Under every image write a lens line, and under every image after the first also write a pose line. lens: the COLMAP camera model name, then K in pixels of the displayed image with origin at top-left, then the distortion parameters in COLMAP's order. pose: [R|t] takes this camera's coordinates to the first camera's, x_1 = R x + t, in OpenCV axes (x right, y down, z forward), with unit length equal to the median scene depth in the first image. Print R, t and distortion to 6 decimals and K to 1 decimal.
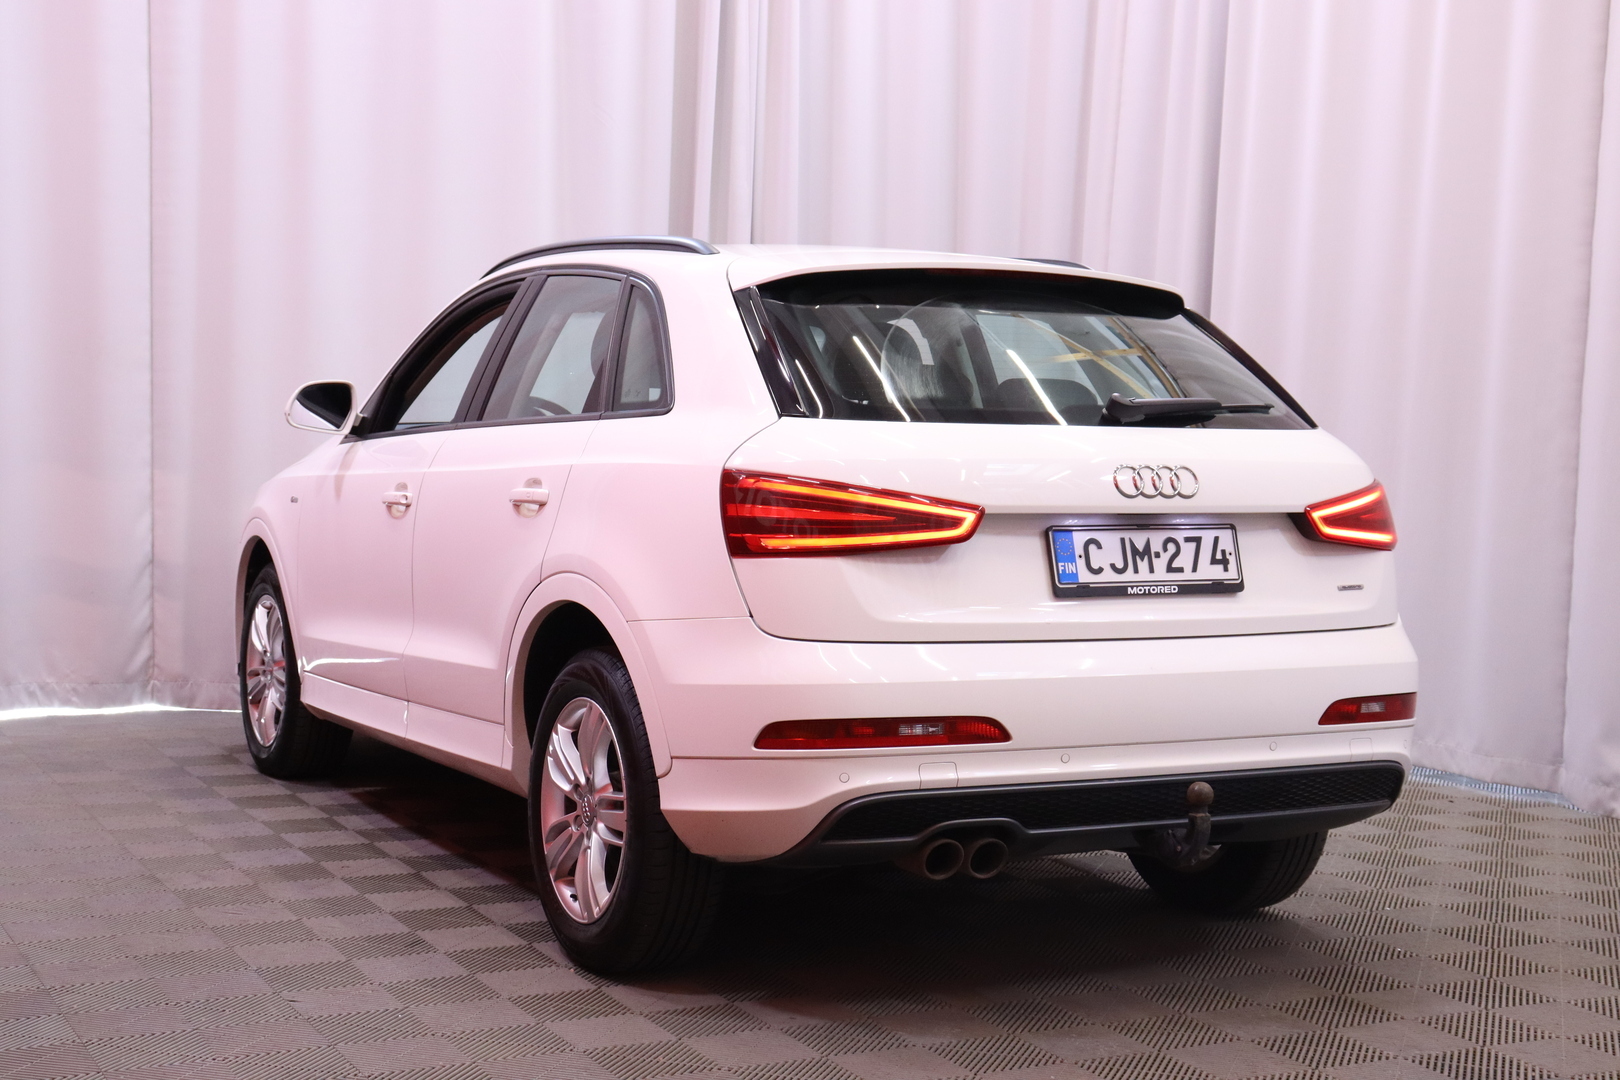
lens RADIAL K [[2333.8, 0, 806.3], [0, 2333.8, 613.3], [0, 0, 1]] dist [0.018656, 0.049660]
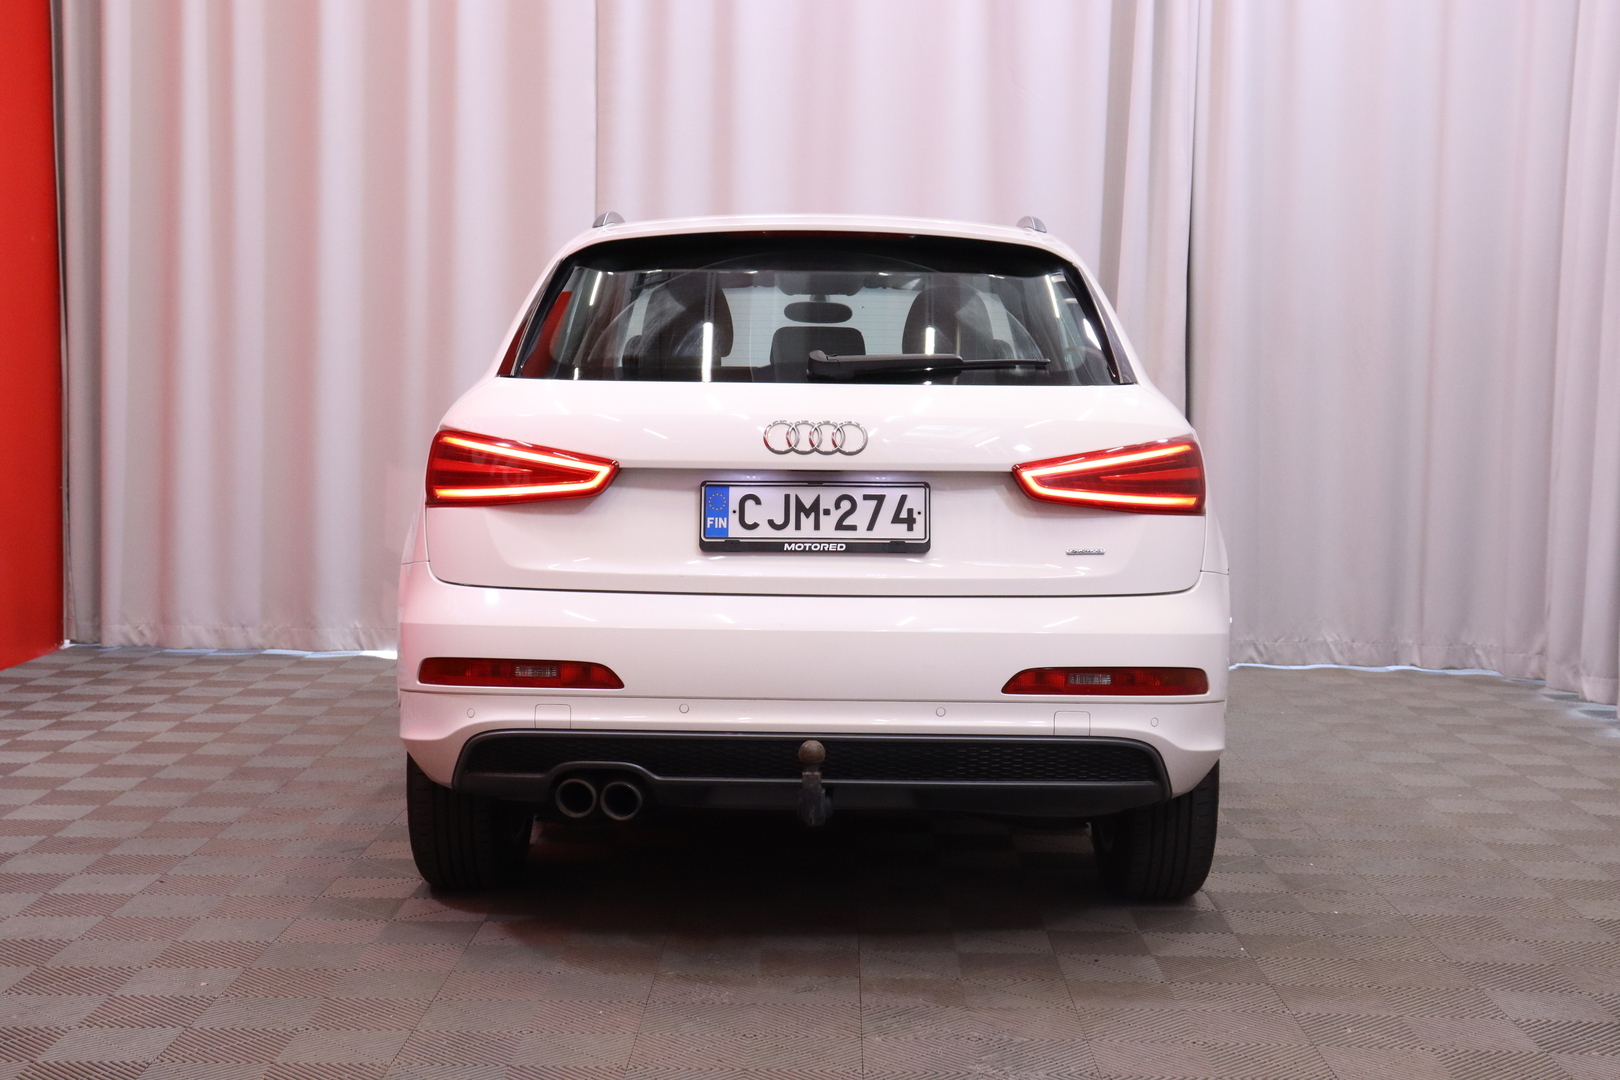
lens RADIAL K [[2333.8, 0, 806.3], [0, 2333.8, 613.3], [0, 0, 1]] dist [0.018656, 0.049660]
pose [[0.886039, 0.035956, -0.462214, 0.605705], [-0.033153, 0.999350, 0.014187, 0.004218], [0.462423, 0.002753, 0.886655, 0.116766]]
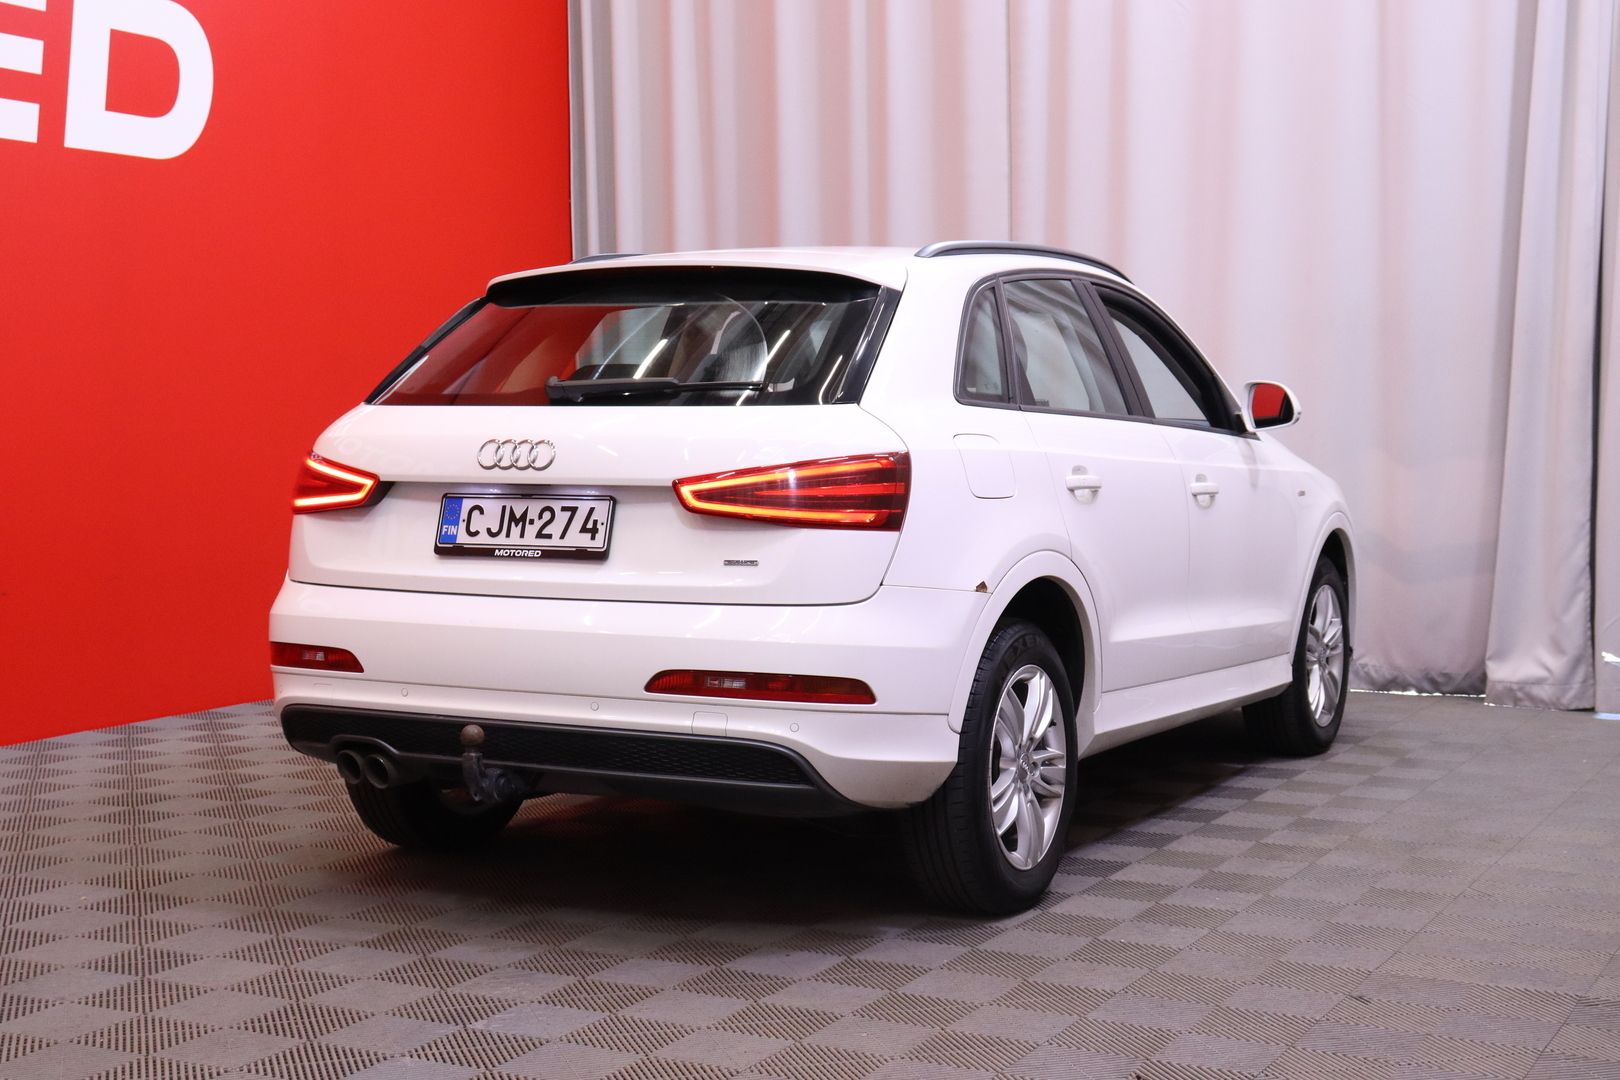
lens RADIAL K [[2333.8, 0, 806.3], [0, 2333.8, 613.3], [0, 0, 1]] dist [0.018656, 0.049660]
pose [[0.566177, 0.053542, -0.822543, 1.134915], [-0.058762, 0.997971, 0.024514, -0.016687], [0.822186, 0.034455, 0.568175, 0.485909]]
